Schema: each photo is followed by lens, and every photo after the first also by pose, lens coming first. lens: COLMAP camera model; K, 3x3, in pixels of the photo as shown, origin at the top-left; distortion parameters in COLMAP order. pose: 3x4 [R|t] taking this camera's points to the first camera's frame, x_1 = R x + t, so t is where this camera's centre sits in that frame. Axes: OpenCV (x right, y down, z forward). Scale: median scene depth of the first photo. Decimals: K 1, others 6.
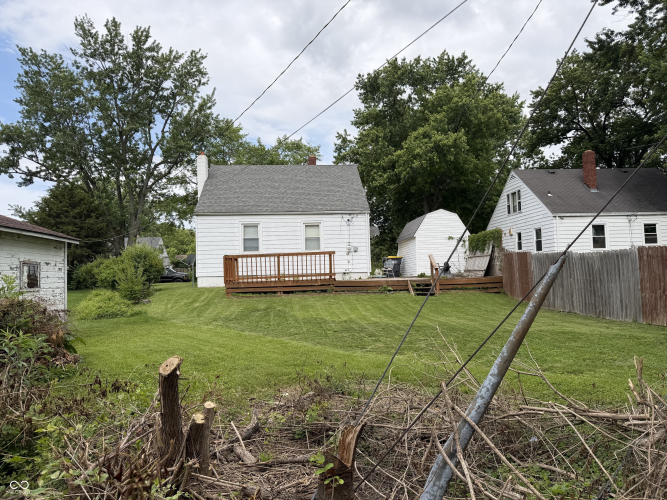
lens RADIAL K [[468.0, 0, 327.2], [0, 468.0, 255.1], [0, 0, 1]] dist [0.046146, -0.059778]
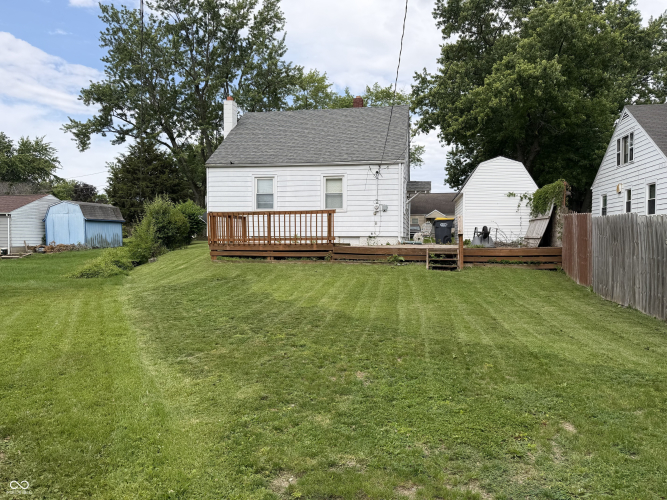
lens RADIAL K [[468.0, 0, 331.9], [0, 468.0, 250.0], [0, 0, 1]] dist [0.046146, -0.059778]
pose [[0.967176, 0.036442, -0.251480, 0.134900], [-0.017439, 0.996849, 0.077384, -0.000726], [0.253507, -0.070458, 0.964764, 0.133377]]
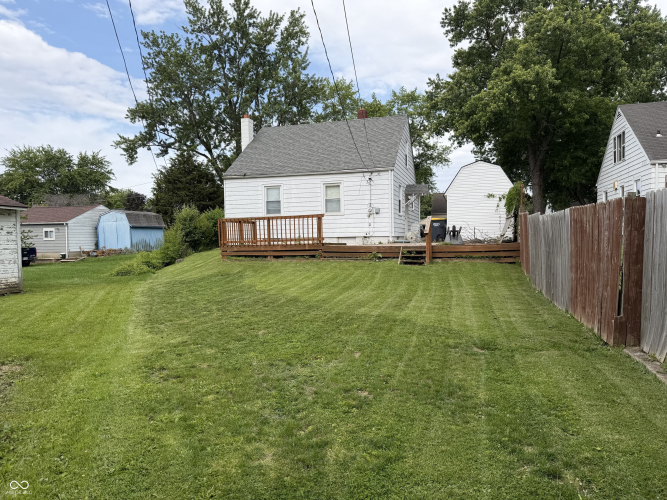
lens RADIAL K [[468.0, 0, 332.0], [0, 468.0, 252.6], [0, 0, 1]] dist [0.046146, -0.059778]
pose [[0.936695, 0.020993, -0.349517, 0.224116], [0.008011, 0.996655, 0.081330, -0.004630], [0.350056, -0.078982, 0.933393, 0.081423]]
